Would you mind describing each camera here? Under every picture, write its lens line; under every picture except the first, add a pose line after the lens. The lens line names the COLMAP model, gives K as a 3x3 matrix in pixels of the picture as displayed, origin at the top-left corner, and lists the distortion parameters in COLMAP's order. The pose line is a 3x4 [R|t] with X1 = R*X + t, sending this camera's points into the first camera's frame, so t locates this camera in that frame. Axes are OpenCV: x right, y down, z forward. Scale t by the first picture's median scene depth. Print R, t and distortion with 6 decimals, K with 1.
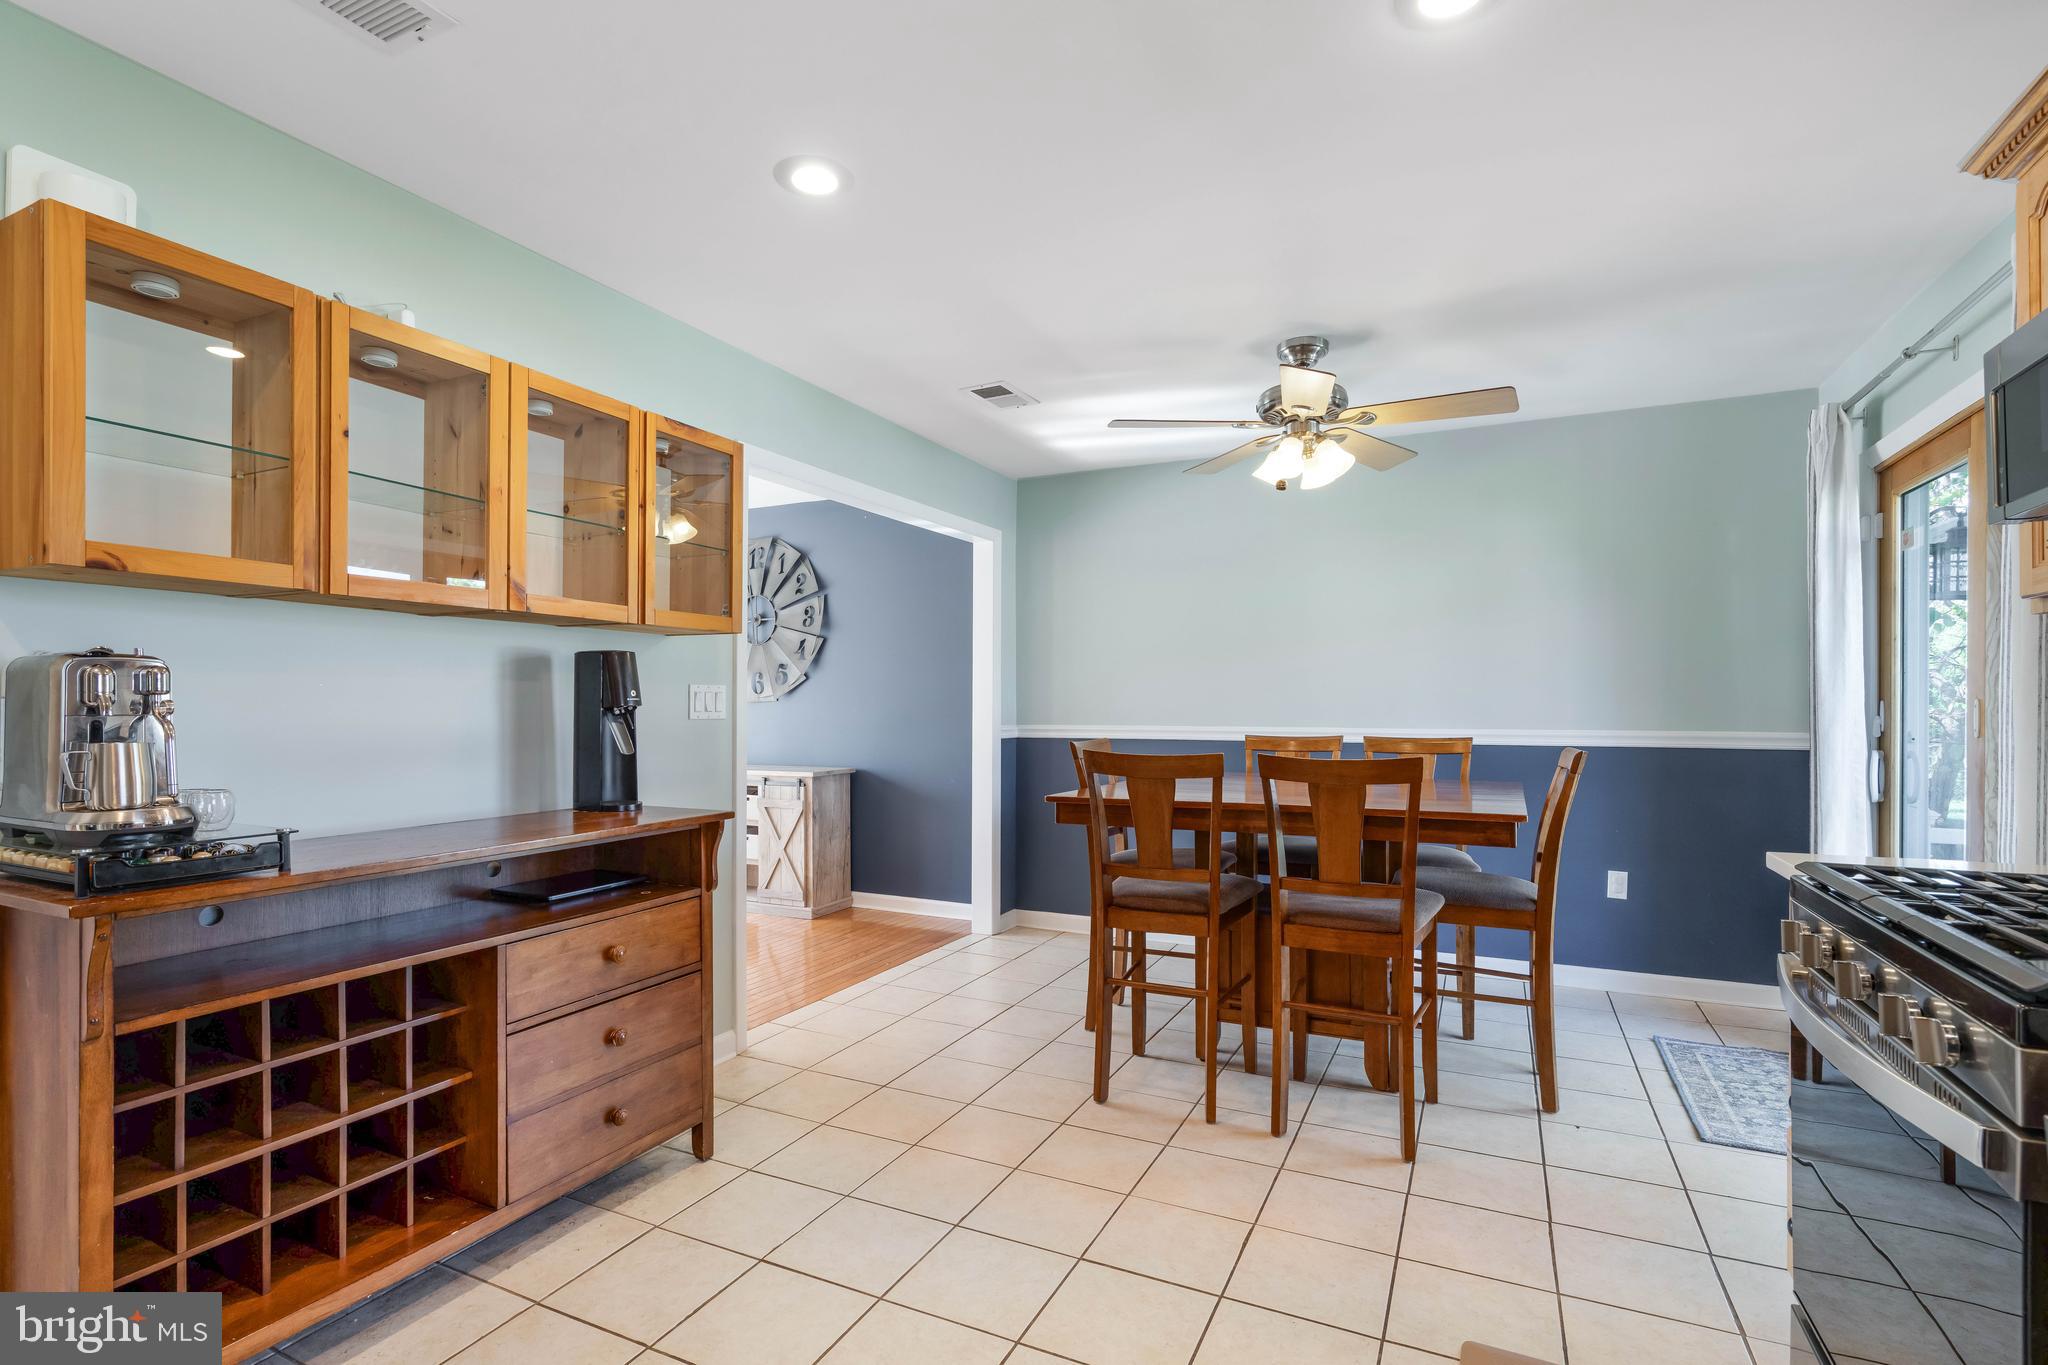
lens RADIAL K [[978.0, 0, 1020.0], [0, 978.0, 697.6], [0, 0, 1]] dist [-0.000153, 0.000036]
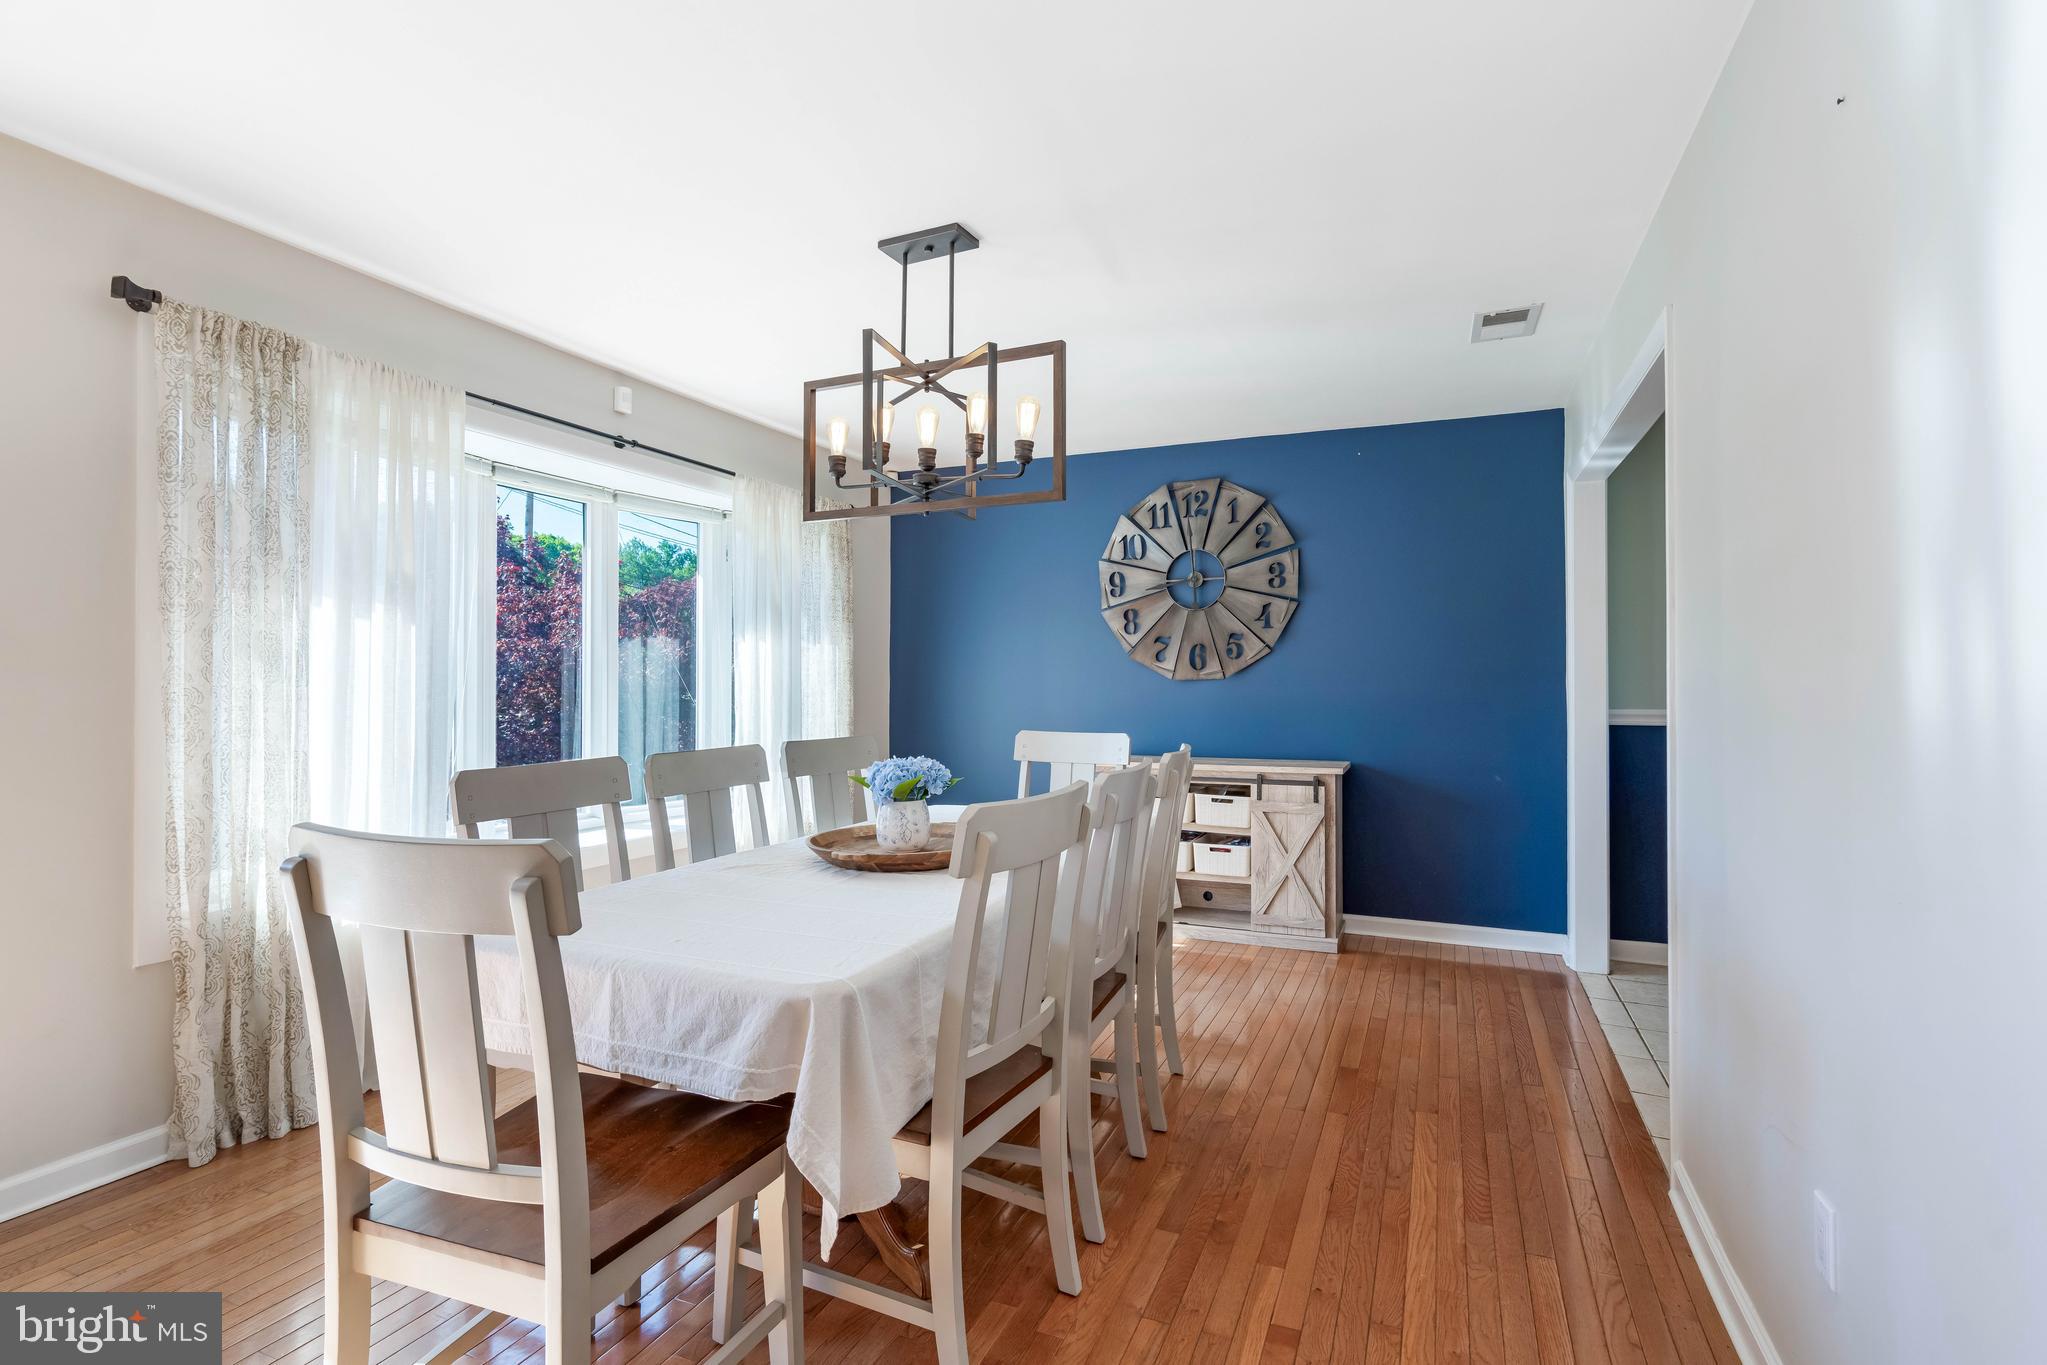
lens RADIAL K [[977.5, 0, 1030.8], [0, 977.5, 676.9], [0, 0, 1]] dist [-0.000153, 0.000036]
pose [[0.998406, 0.001301, 0.056427, -0.465186], [-0.001394, 0.999998, 0.001622, 0.000367], [-0.056425, -0.001698, 0.998405, 0.200353]]
